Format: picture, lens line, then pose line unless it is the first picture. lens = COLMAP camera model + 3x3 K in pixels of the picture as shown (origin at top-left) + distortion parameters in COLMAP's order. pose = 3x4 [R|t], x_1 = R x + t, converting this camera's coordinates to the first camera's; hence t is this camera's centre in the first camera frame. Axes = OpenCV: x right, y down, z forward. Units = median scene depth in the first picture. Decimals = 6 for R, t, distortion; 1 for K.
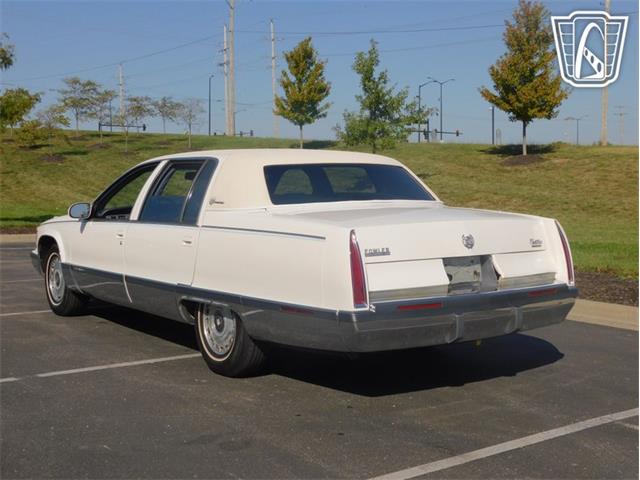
lens RADIAL K [[824.0, 0, 320.0], [0, 824.0, 240.0], [0, 0, 1]] dist [0.001520, 0.042204]
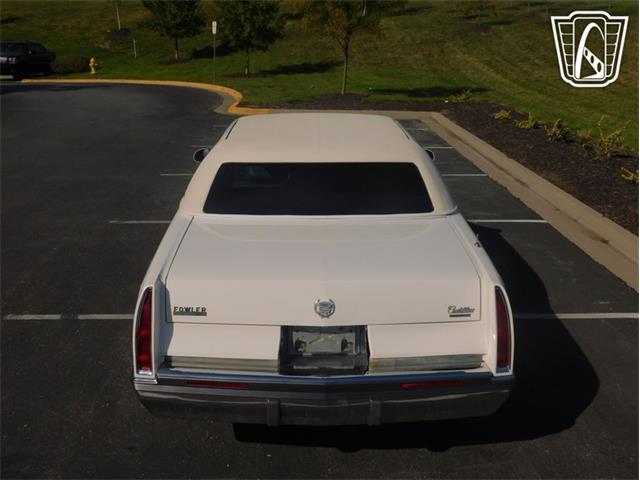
lens RADIAL K [[666.6, 0, 320.0], [0, 666.6, 240.0], [0, 0, 1]] dist [0.003383, 0.004685]
pose [[0.826233, 0.170209, -0.536999, 0.448764], [-0.045481, 0.970304, 0.237573, -0.190039], [0.561490, -0.171868, 0.809438, 0.418115]]
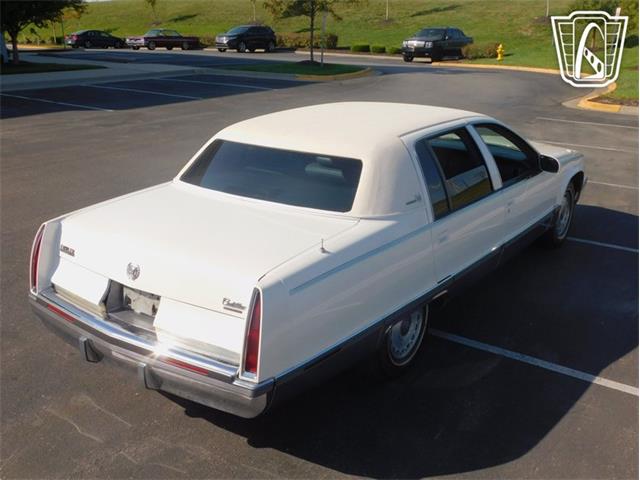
lens RADIAL K [[666.6, 0, 320.0], [0, 666.6, 240.0], [0, 0, 1]] dist [0.003383, 0.004685]
pose [[0.328190, 0.302454, -0.894882, 0.769596], [-0.077400, 0.952779, 0.293636, -0.225546], [0.941435, -0.027104, 0.336102, 0.826117]]
